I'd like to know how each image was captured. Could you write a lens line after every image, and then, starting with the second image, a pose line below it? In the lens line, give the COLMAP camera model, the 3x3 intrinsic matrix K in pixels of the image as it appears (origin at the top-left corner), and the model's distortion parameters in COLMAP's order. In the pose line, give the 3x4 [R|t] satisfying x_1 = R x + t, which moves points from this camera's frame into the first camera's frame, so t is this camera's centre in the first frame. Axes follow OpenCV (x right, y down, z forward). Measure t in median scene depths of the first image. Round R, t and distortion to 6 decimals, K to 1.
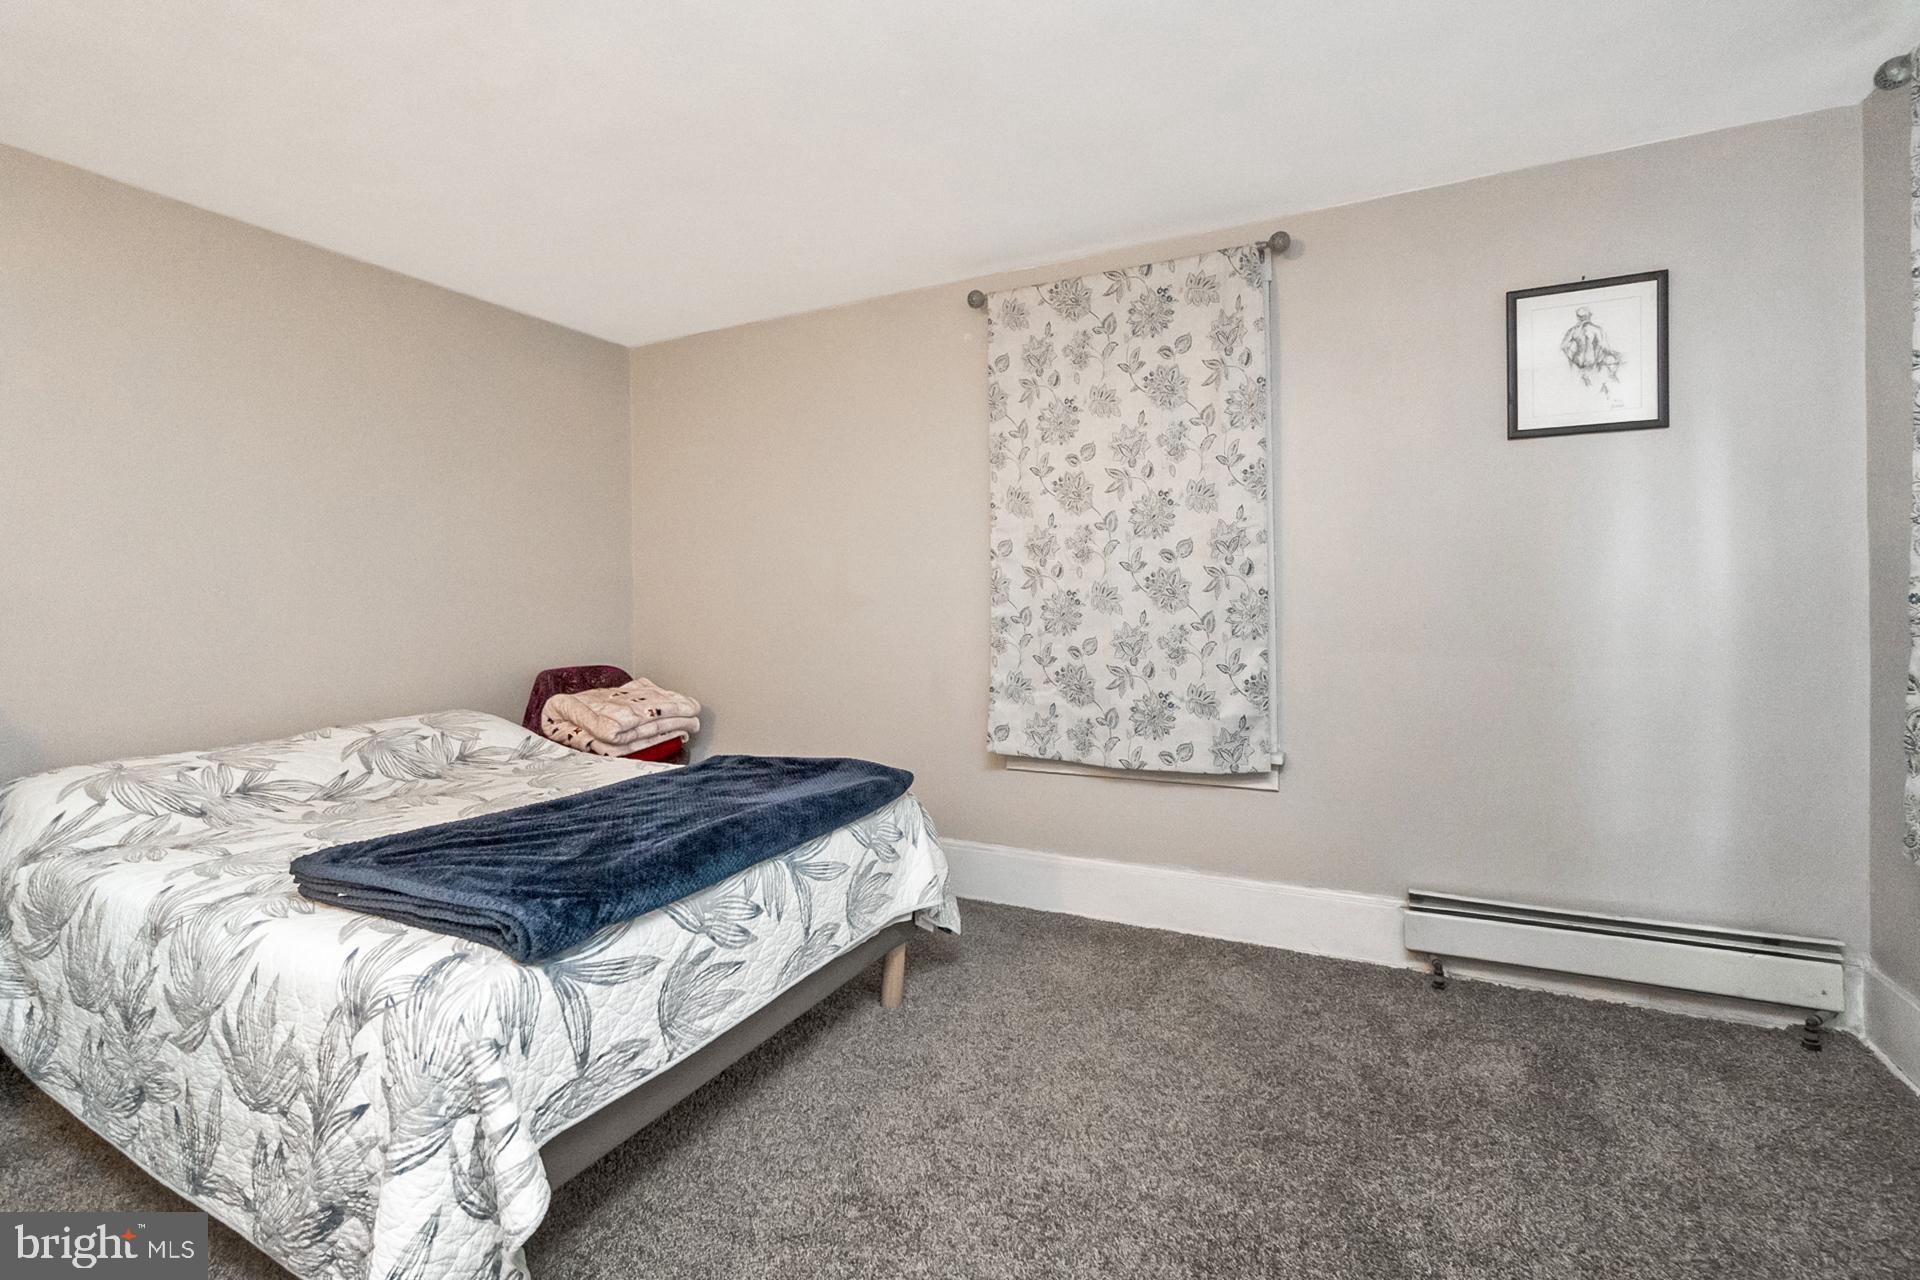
lens RADIAL K [[850.1, 0, 953.4], [0, 850.1, 632.9], [0, 0, 1]] dist [-0.003698, 0.000316]
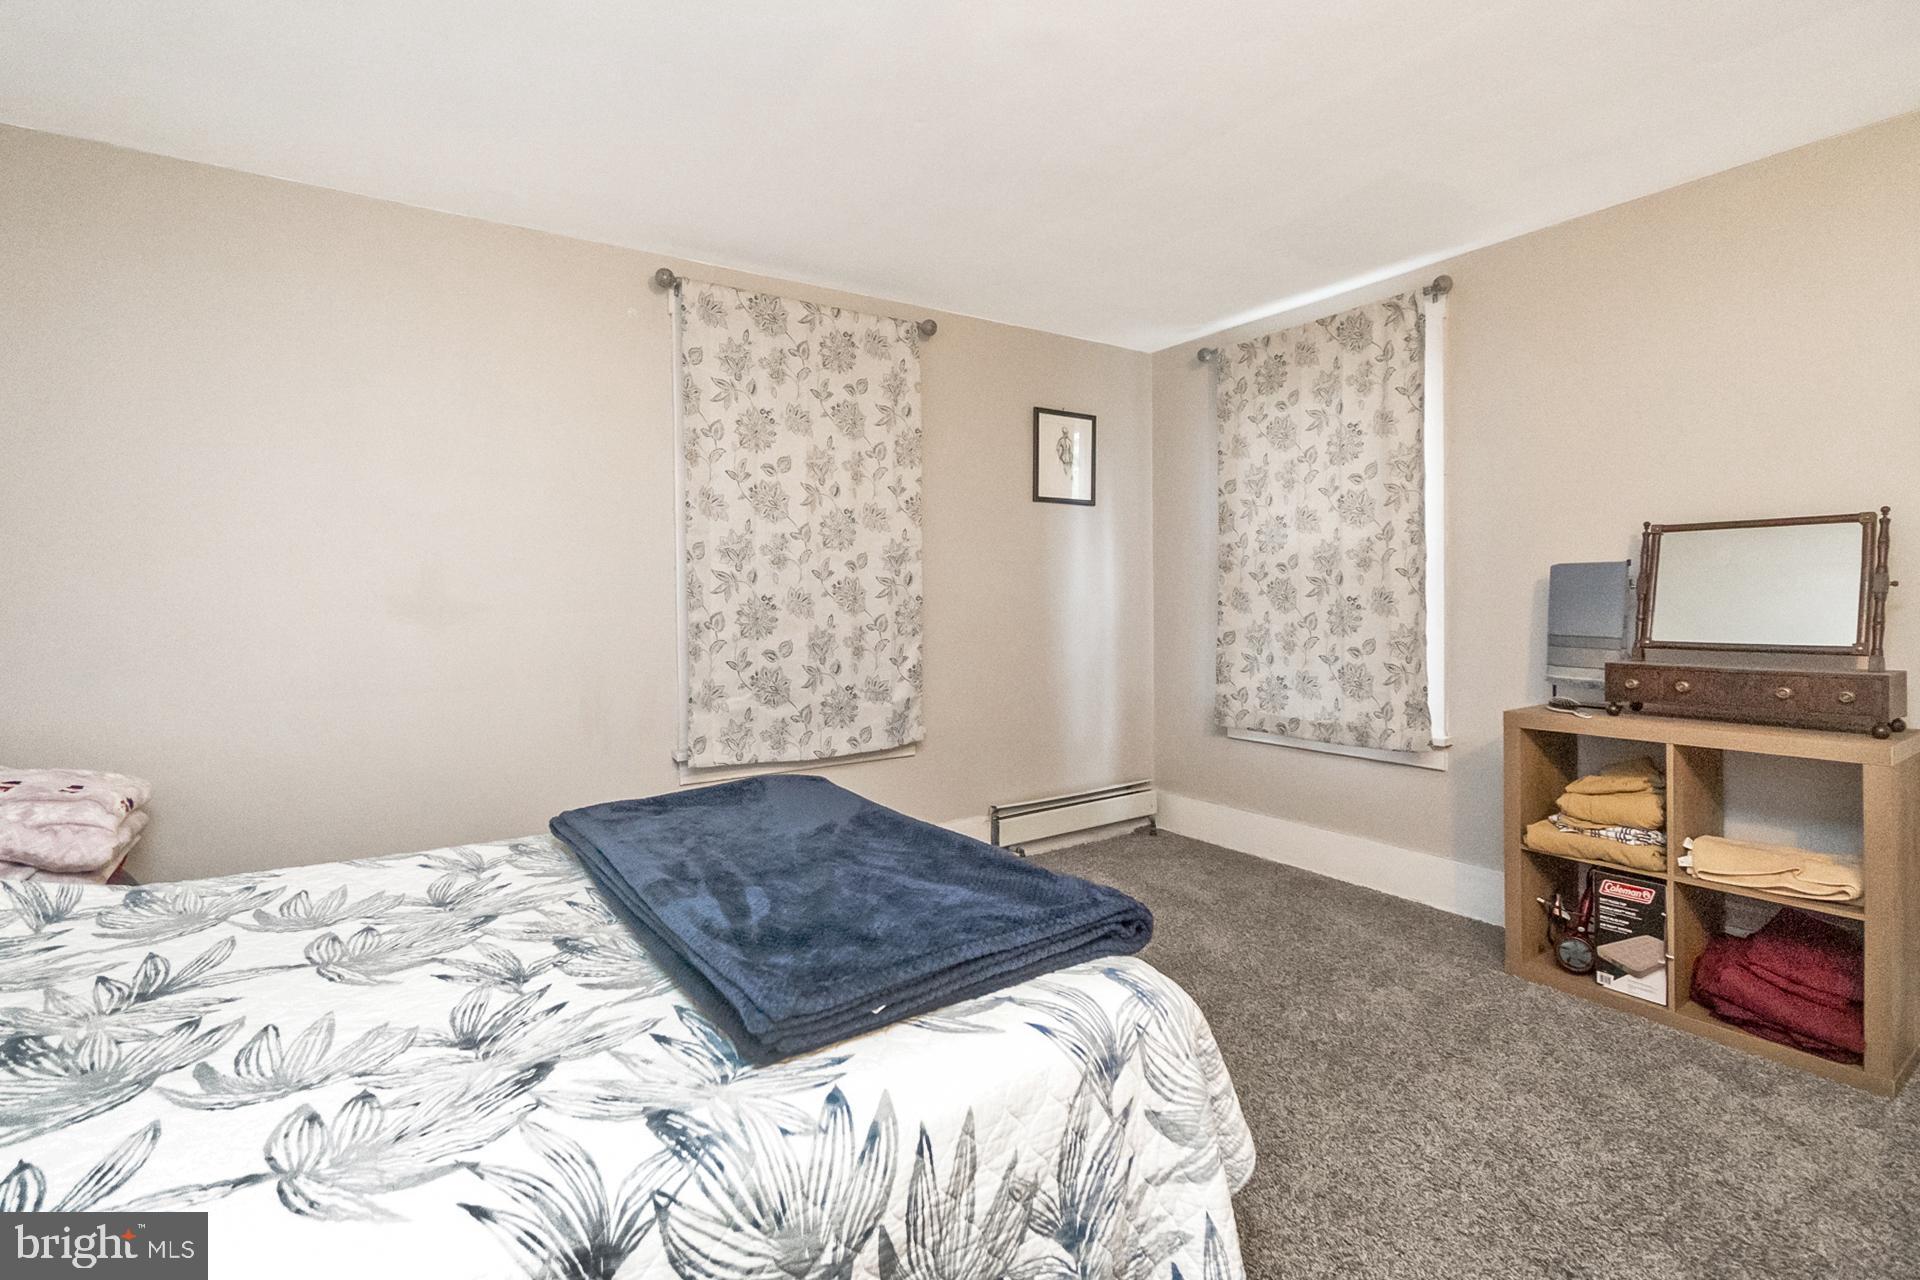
lens RADIAL K [[850.1, 0, 949.0], [0, 850.1, 638.7], [0, 0, 1]] dist [-0.003698, 0.000316]
pose [[0.509235, -0.032121, 0.860028, -0.707497], [0.038334, 0.999158, 0.014619, -0.005056], [-0.859774, 0.025524, 0.510037, 0.317373]]
